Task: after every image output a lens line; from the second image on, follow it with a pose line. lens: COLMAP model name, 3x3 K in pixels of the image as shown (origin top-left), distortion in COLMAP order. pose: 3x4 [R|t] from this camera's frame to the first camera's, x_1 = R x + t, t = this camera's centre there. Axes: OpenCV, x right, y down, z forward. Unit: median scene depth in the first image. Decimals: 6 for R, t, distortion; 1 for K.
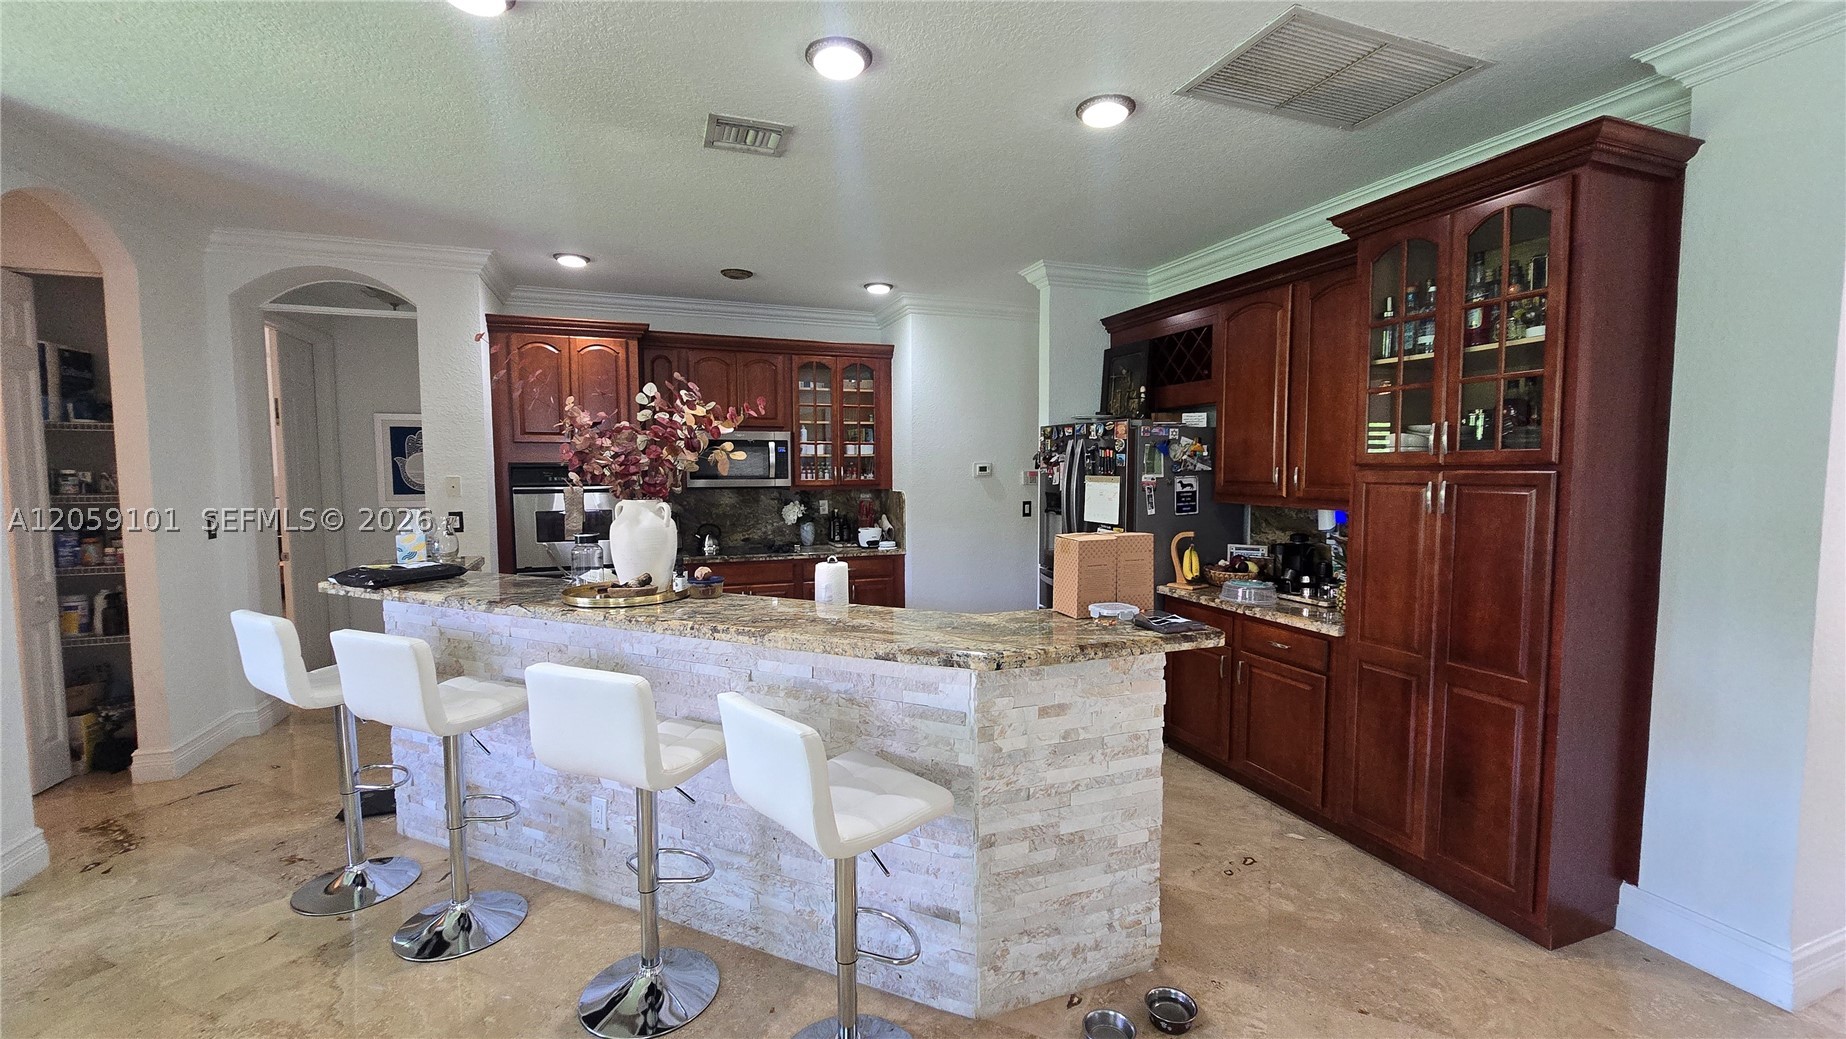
lens RADIAL K [[760.9, 0, 928.1], [0, 760.9, 519.5], [0, 0, 1]] dist [-0.002233, -0.000700]
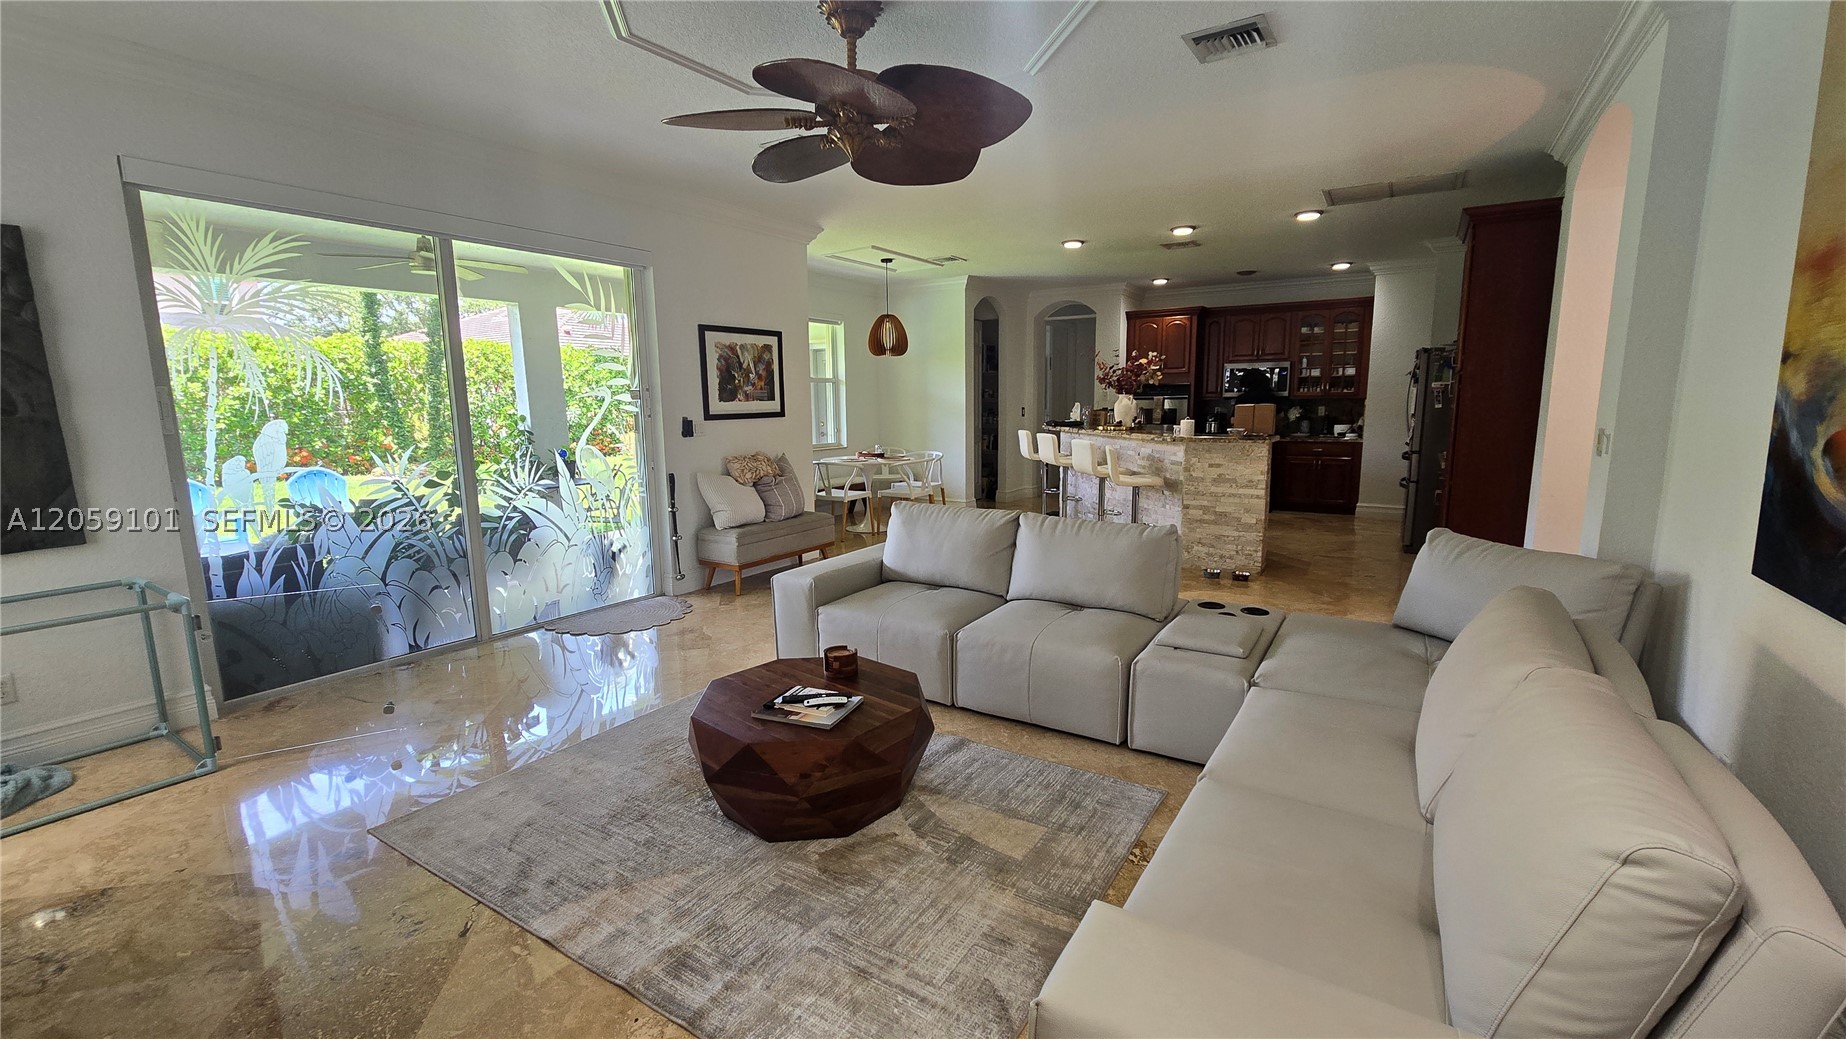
lens RADIAL K [[760.9, 0, 928.1], [0, 760.9, 519.5], [0, 0, 1]] dist [-0.002233, -0.000700]
pose [[0.602109, 0.118239, -0.789610, 0.971216], [-0.045646, 0.992454, 0.113807, 0.097783], [0.797108, -0.032482, 0.602962, -0.847643]]
